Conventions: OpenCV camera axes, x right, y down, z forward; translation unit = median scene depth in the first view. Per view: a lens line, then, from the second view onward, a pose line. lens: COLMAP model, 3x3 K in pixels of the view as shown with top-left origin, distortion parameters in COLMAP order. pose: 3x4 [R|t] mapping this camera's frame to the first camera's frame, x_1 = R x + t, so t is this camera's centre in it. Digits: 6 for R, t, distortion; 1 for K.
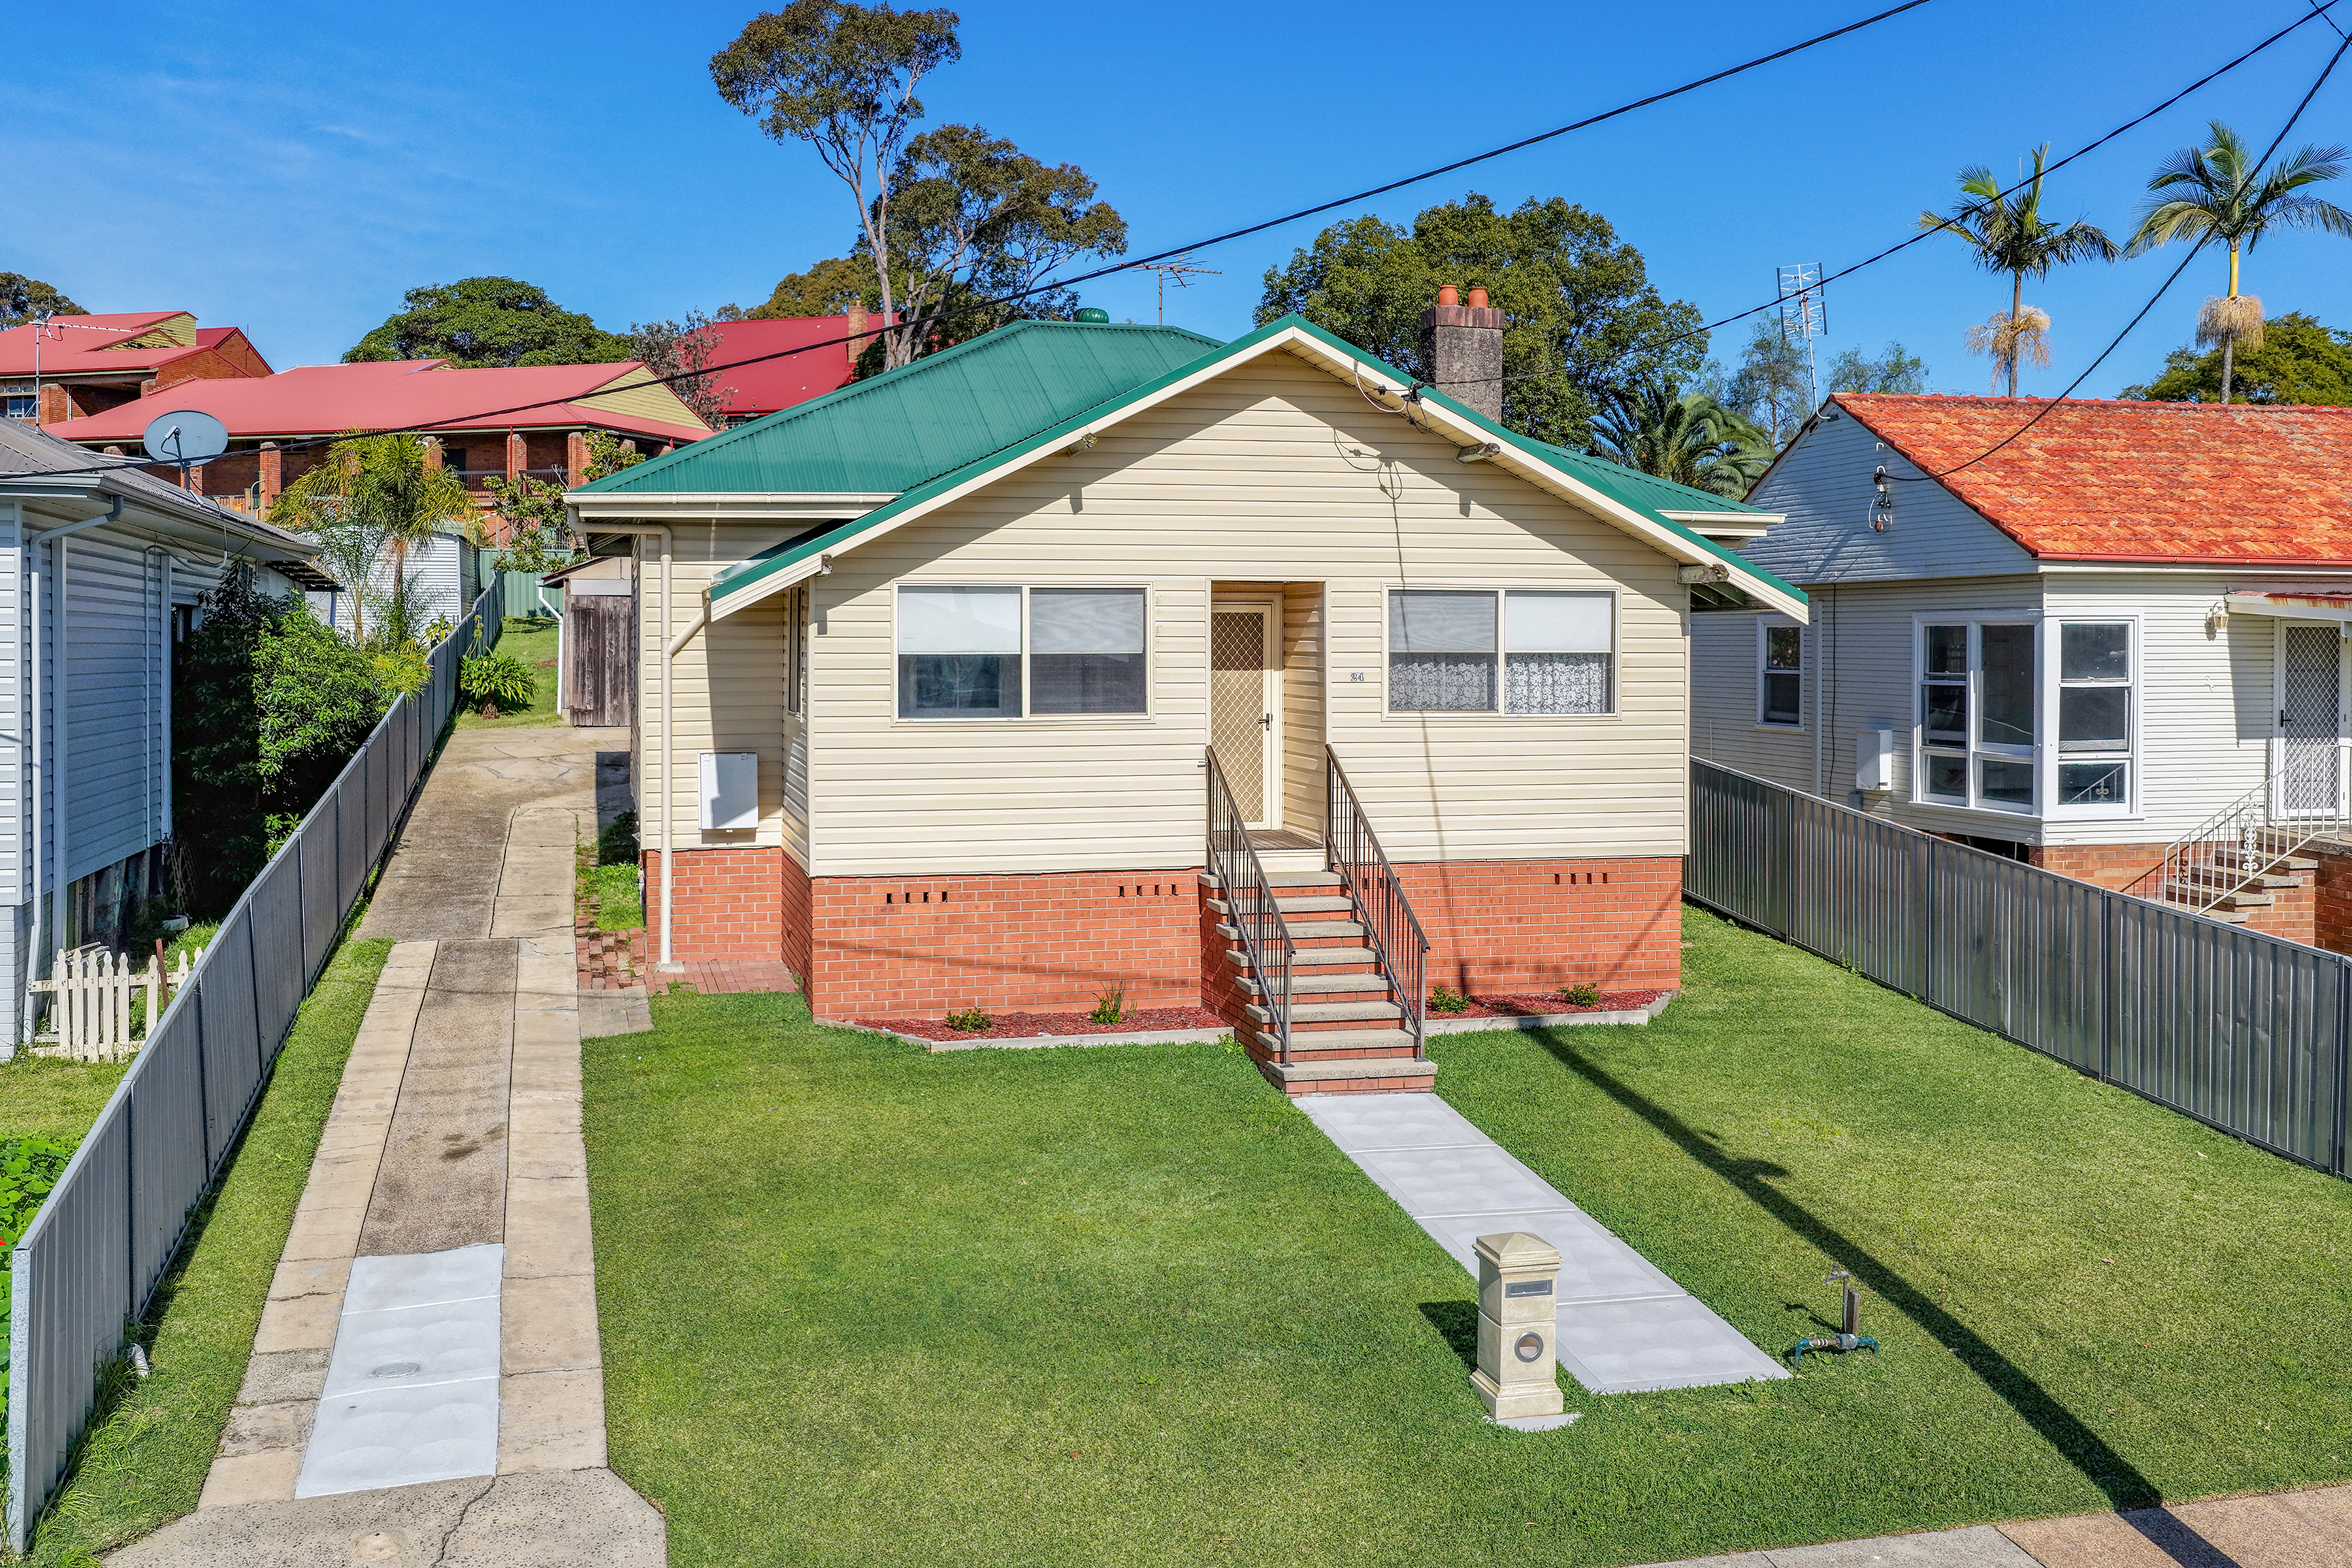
lens RADIAL K [[2003.4, 0, 1177.9], [0, 2003.4, 675.6], [0, 0, 1]] dist [0.002114, -0.004529]
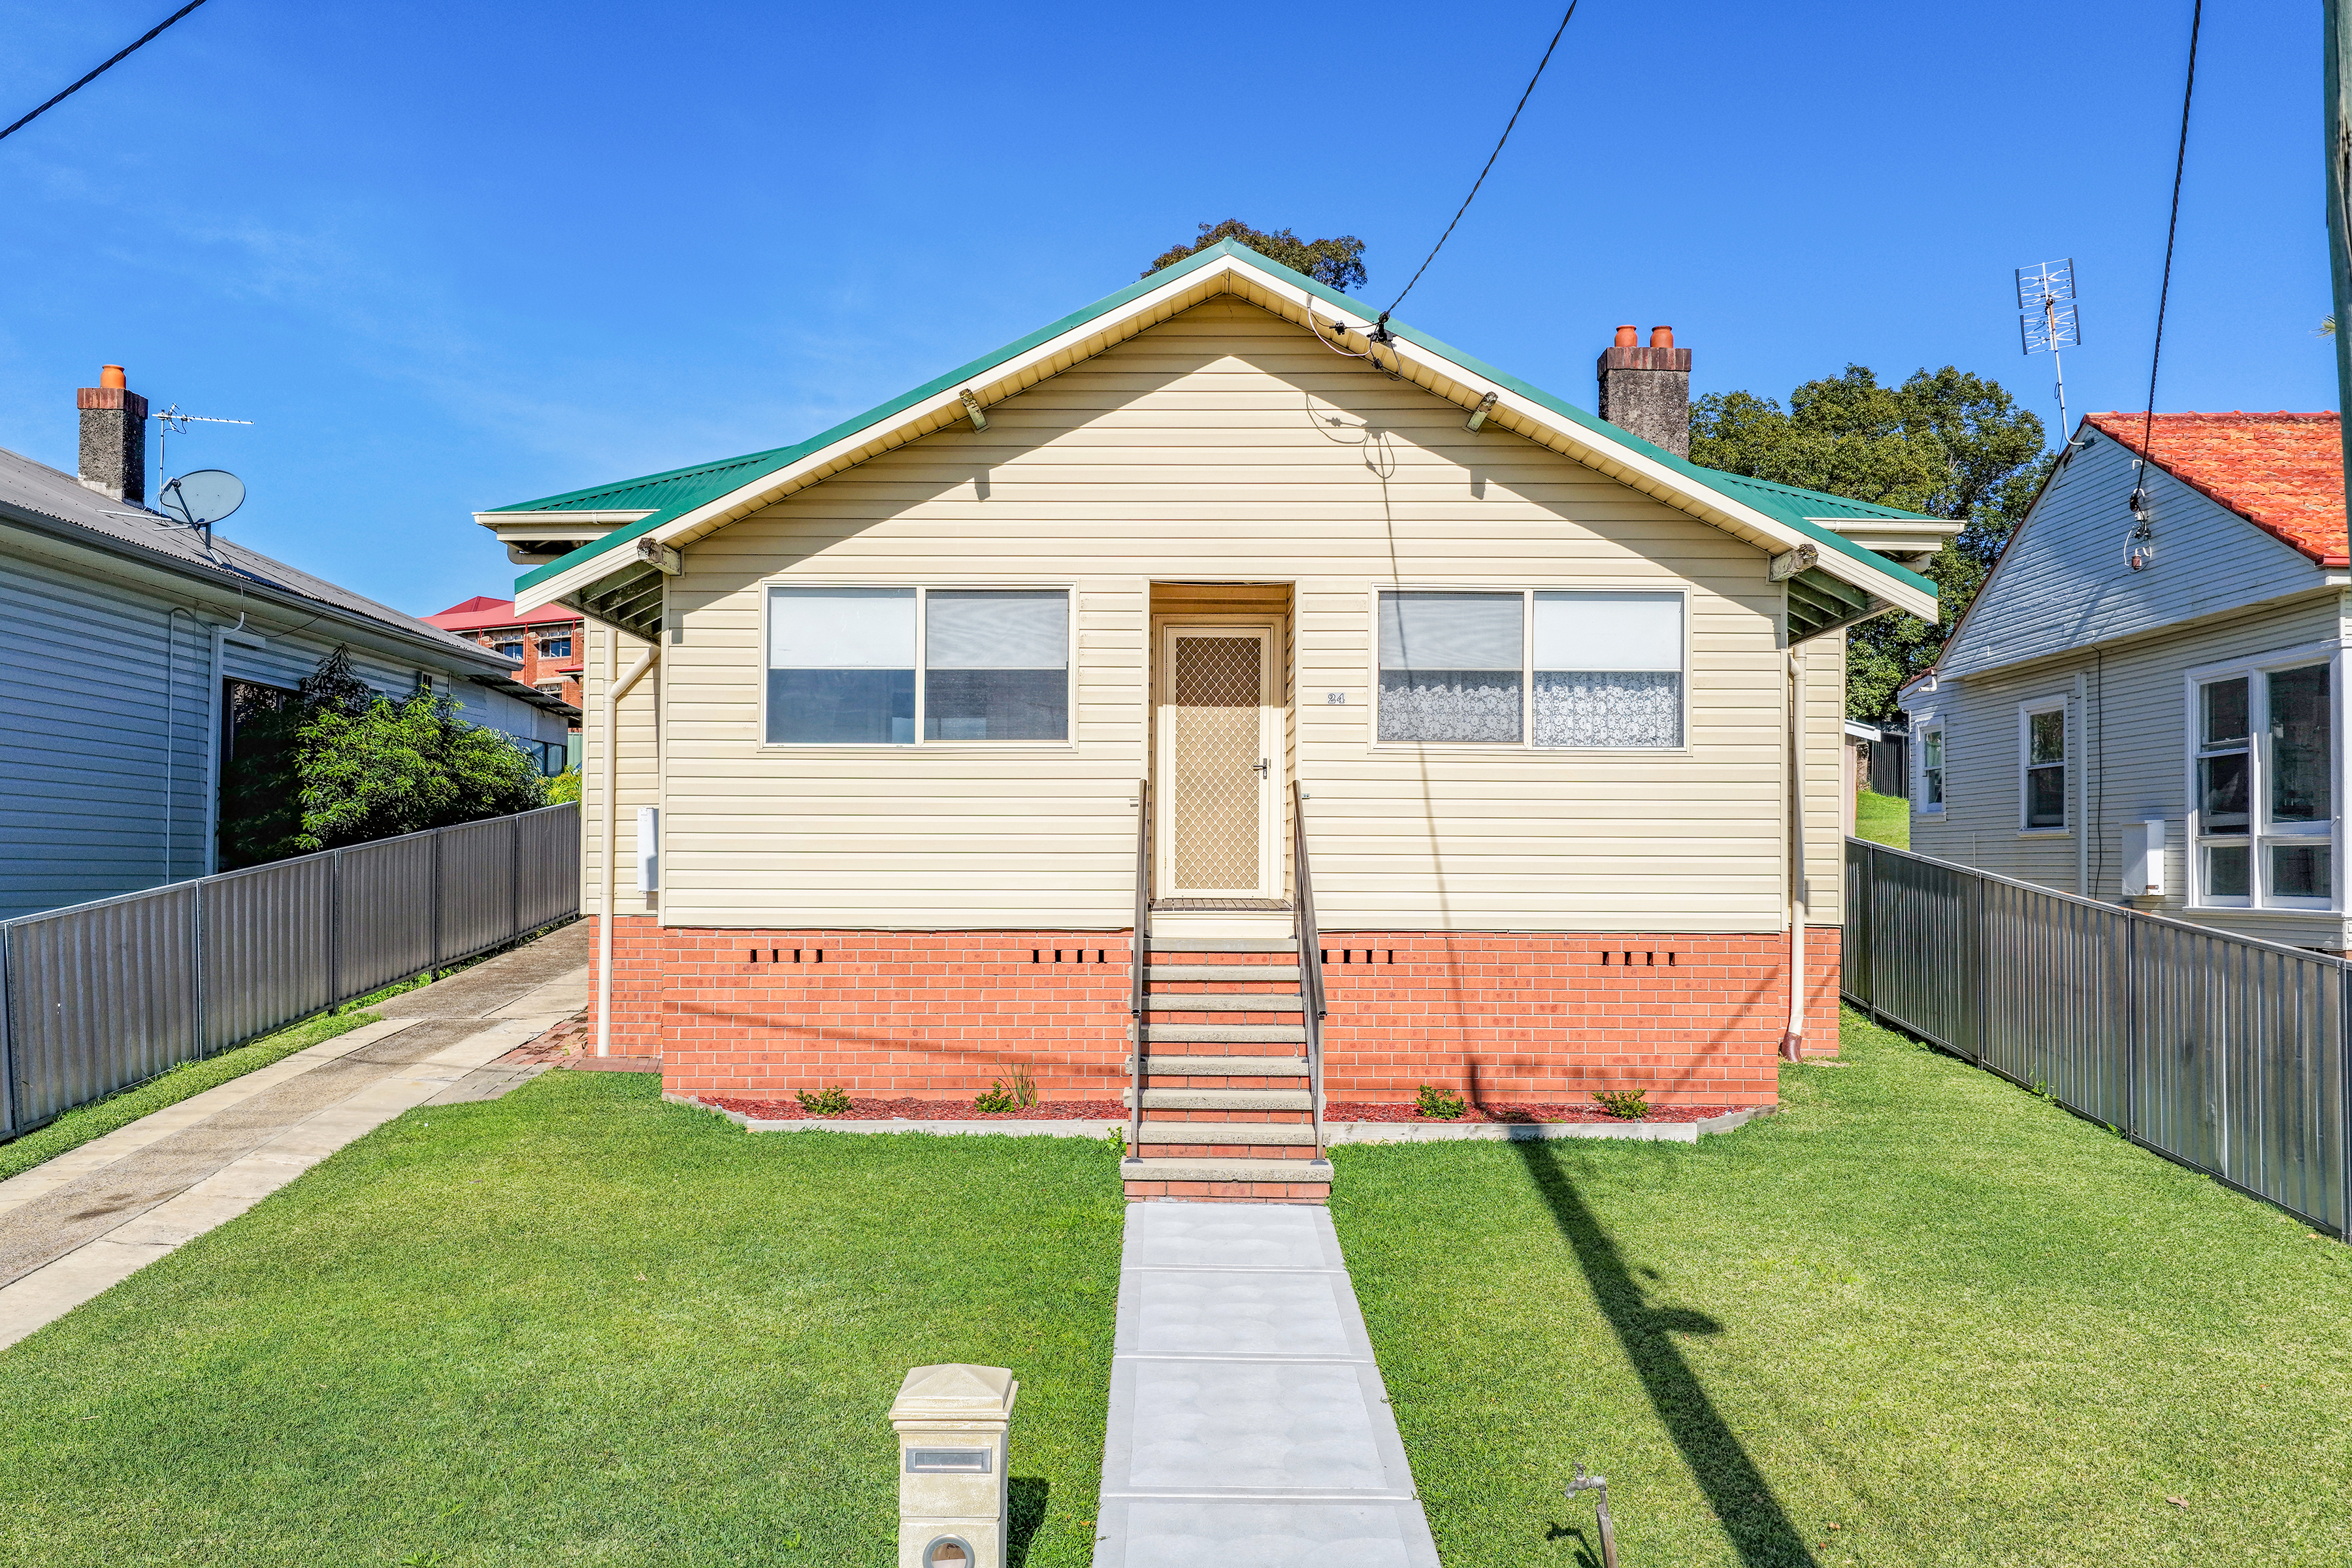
lens RADIAL K [[1912.5, 0, 1122.6], [0, 1912.5, 791.0], [0, 0, 1]] dist [-0.005975, 0.016402]
pose [[0.973775, -0.002569, -0.227497, 0.180640], [-0.005880, 0.999318, -0.036450, 0.066341], [0.227436, 0.036832, 0.973096, 0.234040]]
